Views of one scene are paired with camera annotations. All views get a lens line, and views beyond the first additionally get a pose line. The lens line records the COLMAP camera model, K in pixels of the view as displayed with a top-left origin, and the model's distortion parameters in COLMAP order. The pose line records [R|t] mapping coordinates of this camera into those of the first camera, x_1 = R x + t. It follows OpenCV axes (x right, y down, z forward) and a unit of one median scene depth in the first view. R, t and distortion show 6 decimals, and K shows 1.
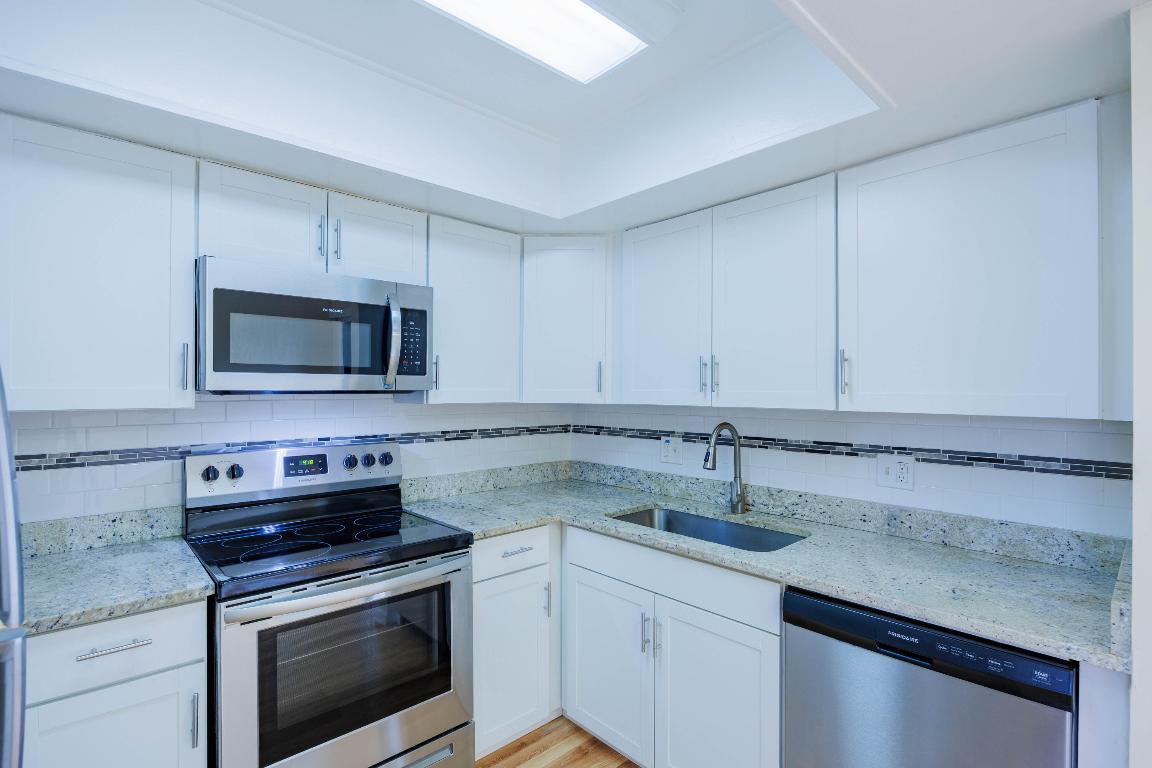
lens RADIAL K [[542.7, 0, 570.4], [0, 542.7, 387.4], [0, 0, 1]] dist [-0.003916, -0.000978]
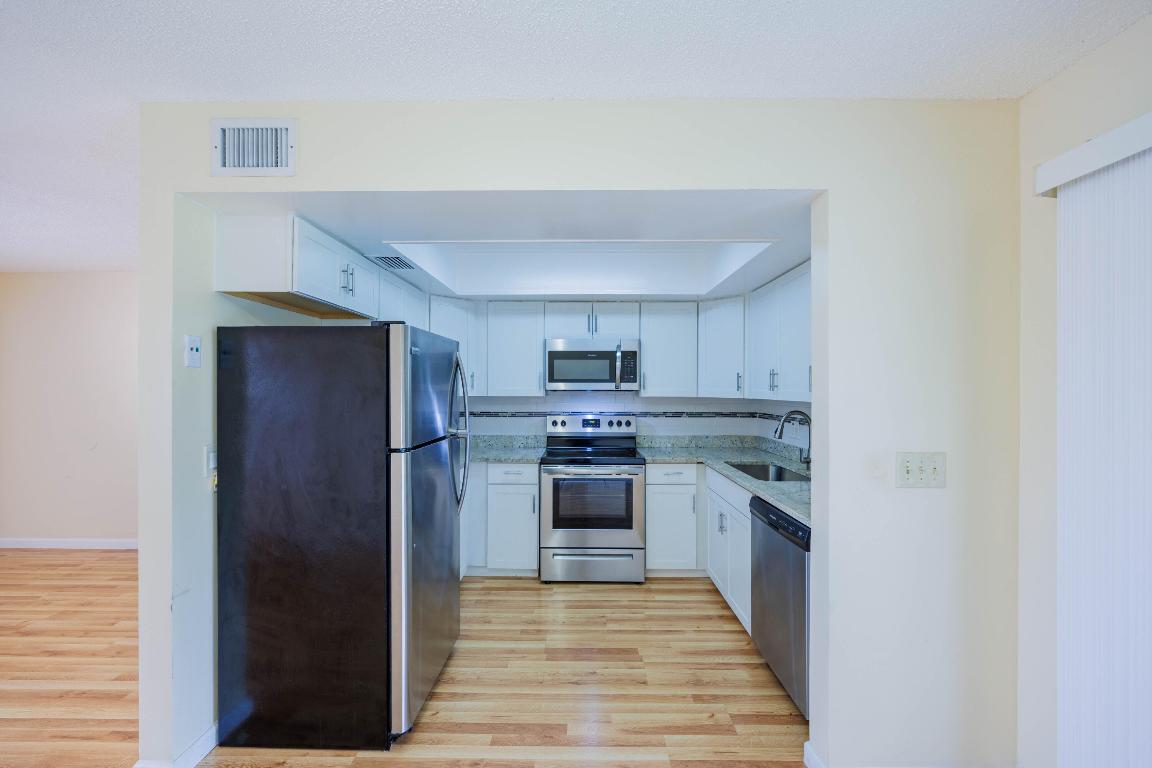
lens RADIAL K [[459.4, 0, 579.2], [0, 459.4, 386.2], [0, 0, 1]] dist [0.001318, -0.000302]
pose [[0.735418, -0.003625, -0.677604, 0.749505], [0.002307, 0.999993, -0.002846, -0.003640], [0.677610, 0.000530, 0.735421, -0.420708]]
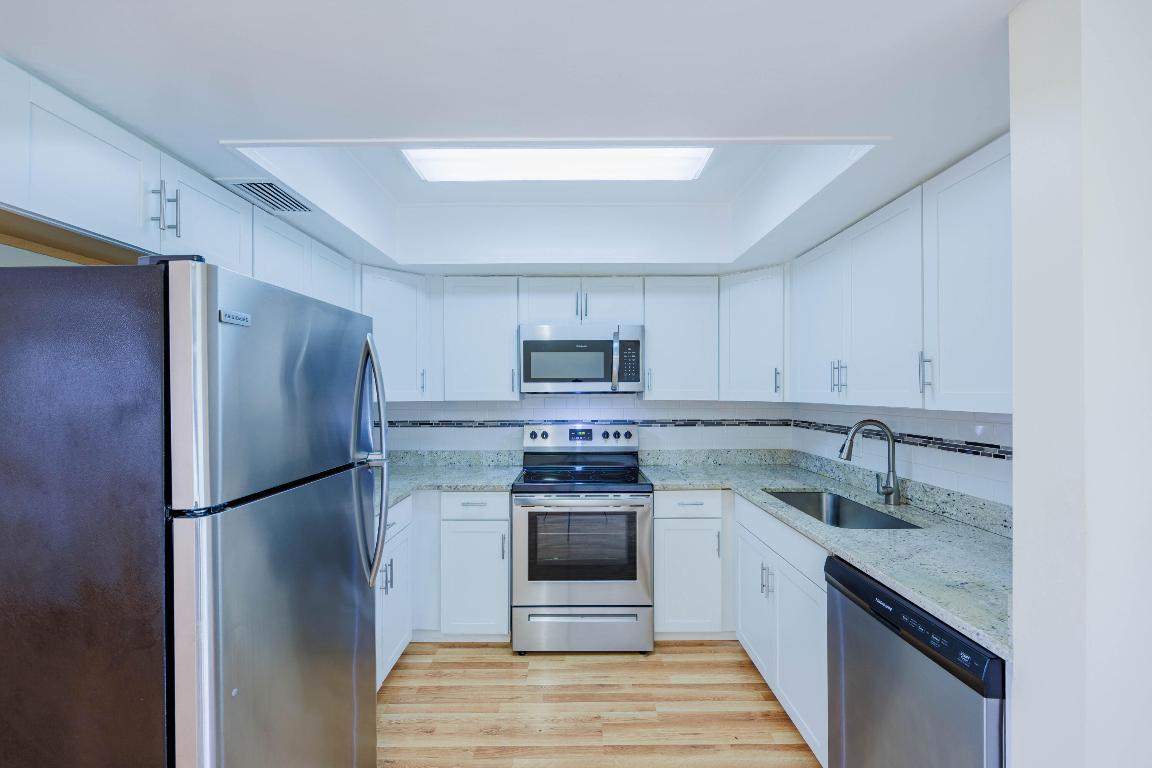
lens RADIAL K [[457.3, 0, 578.1], [0, 457.3, 389.7], [0, 0, 1]] dist [0.001085, -0.000028]
pose [[0.744572, -0.006117, -0.667514, 0.479239], [0.007201, 0.999973, -0.001131, 0.000577], [0.667503, -0.003965, 0.744596, -0.095292]]
